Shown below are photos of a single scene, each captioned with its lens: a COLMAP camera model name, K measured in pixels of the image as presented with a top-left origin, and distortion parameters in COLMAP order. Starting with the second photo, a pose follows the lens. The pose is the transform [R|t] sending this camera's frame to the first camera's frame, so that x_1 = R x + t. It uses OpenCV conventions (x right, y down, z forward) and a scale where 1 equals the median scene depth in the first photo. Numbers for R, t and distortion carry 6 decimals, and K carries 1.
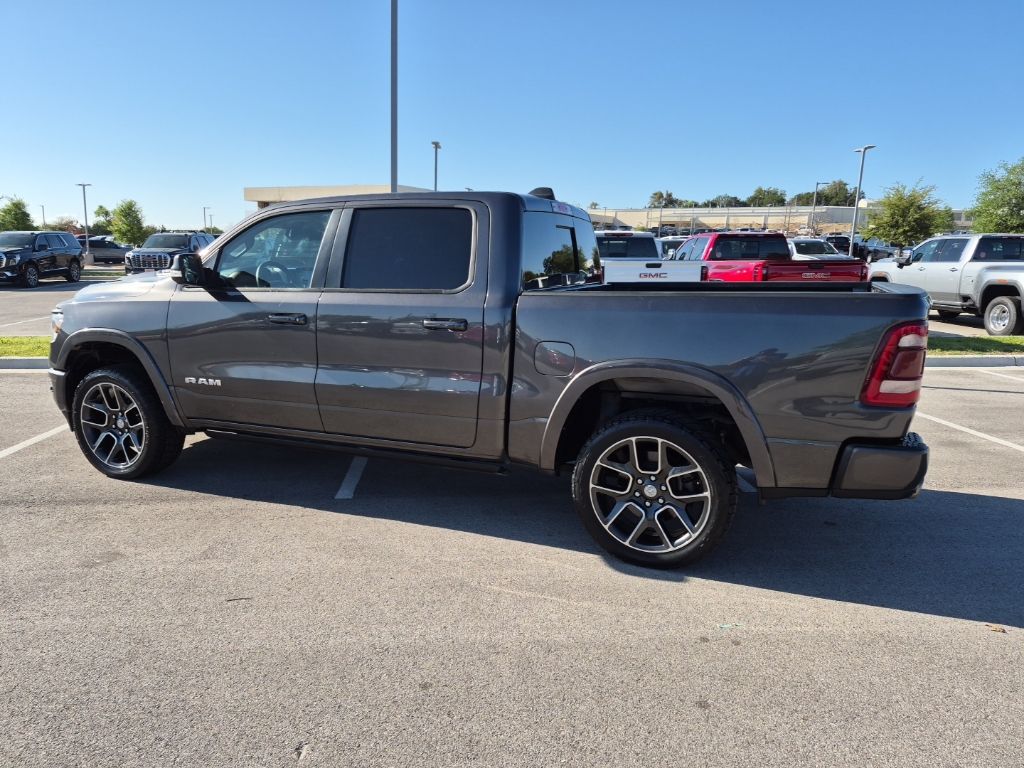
lens RADIAL K [[705.4, 0, 517.8], [0, 705.4, 380.0], [0, 0, 1]] dist [0.081837, -0.083748]
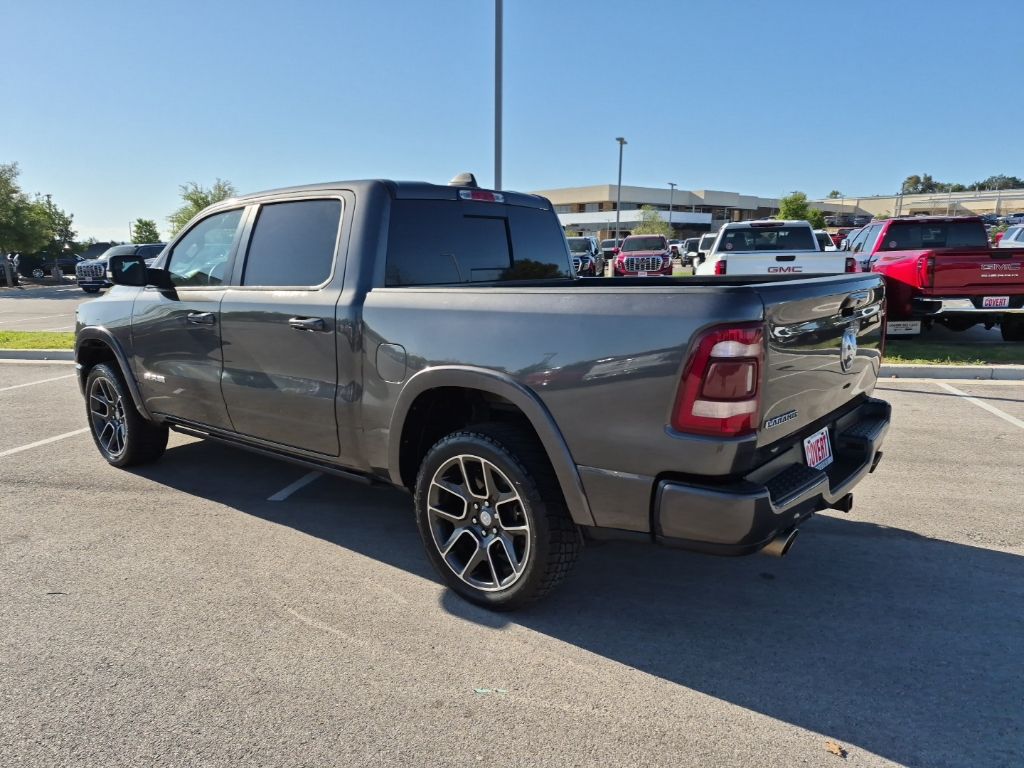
lens RADIAL K [[713.4, 0, 536.3], [0, 713.4, 381.2], [0, 0, 1]] dist [0.082640, -0.090130]
pose [[0.959265, 0.027337, -0.281182, 0.471803], [-0.027320, 0.999619, 0.003980, -0.014590], [0.281184, 0.003864, 0.959646, 0.177146]]
